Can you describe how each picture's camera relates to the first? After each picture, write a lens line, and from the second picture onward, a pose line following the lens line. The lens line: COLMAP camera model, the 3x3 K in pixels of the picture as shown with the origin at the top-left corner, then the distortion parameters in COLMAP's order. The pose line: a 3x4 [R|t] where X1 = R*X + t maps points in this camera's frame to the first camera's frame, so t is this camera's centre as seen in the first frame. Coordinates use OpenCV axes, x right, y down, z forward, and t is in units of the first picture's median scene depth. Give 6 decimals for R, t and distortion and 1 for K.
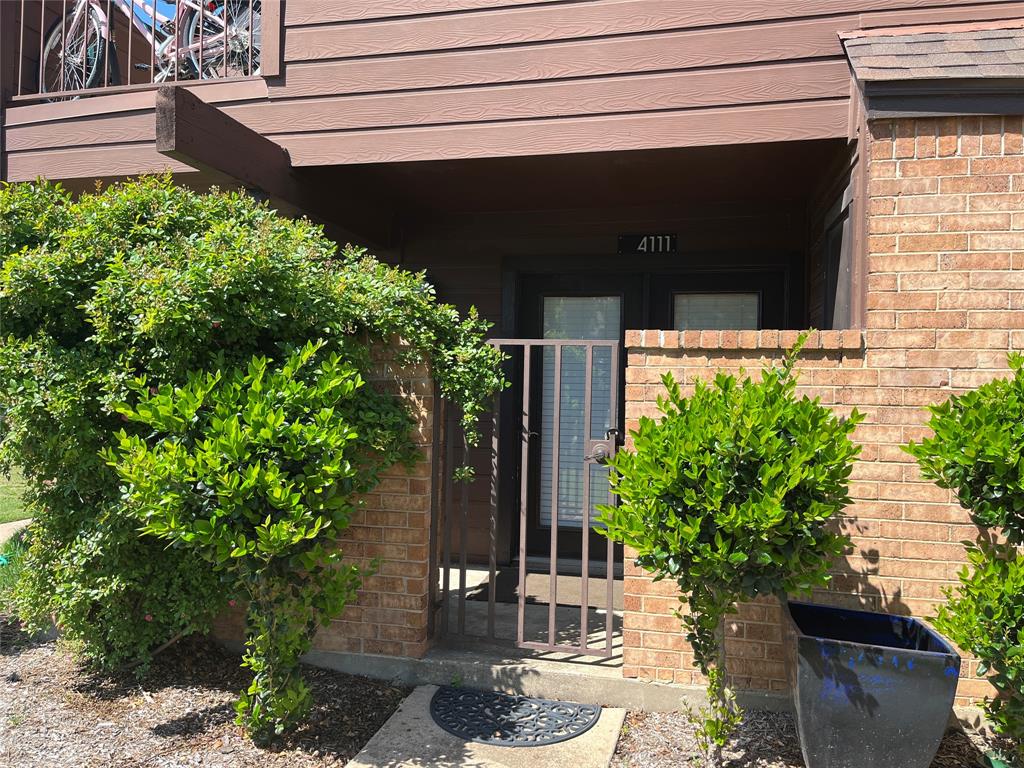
lens RADIAL K [[770.6, 0, 510.2], [0, 770.6, 385.6], [0, 0, 1]] dist [0.069433, -0.088428]
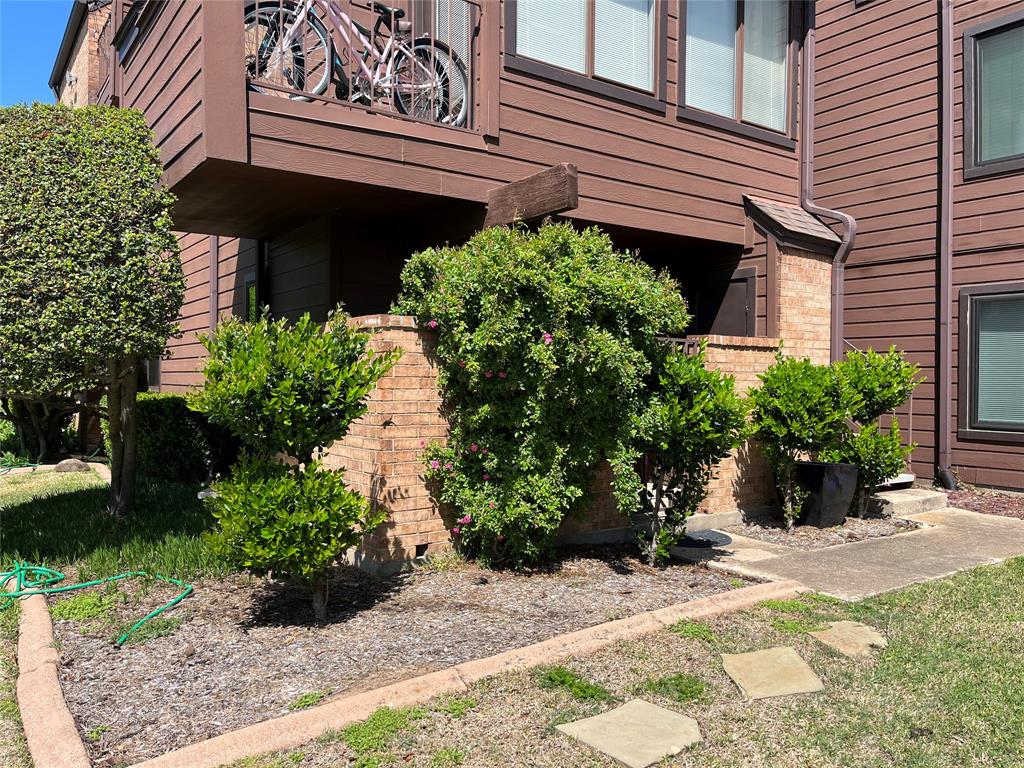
lens RADIAL K [[770.6, 0, 510.2], [0, 770.6, 385.6], [0, 0, 1]] dist [0.069433, -0.088428]
pose [[0.667554, -0.015890, 0.744392, -1.568760], [0.004171, 0.999836, 0.017603, 0.018229], [-0.744550, -0.008646, 0.667511, 0.079853]]
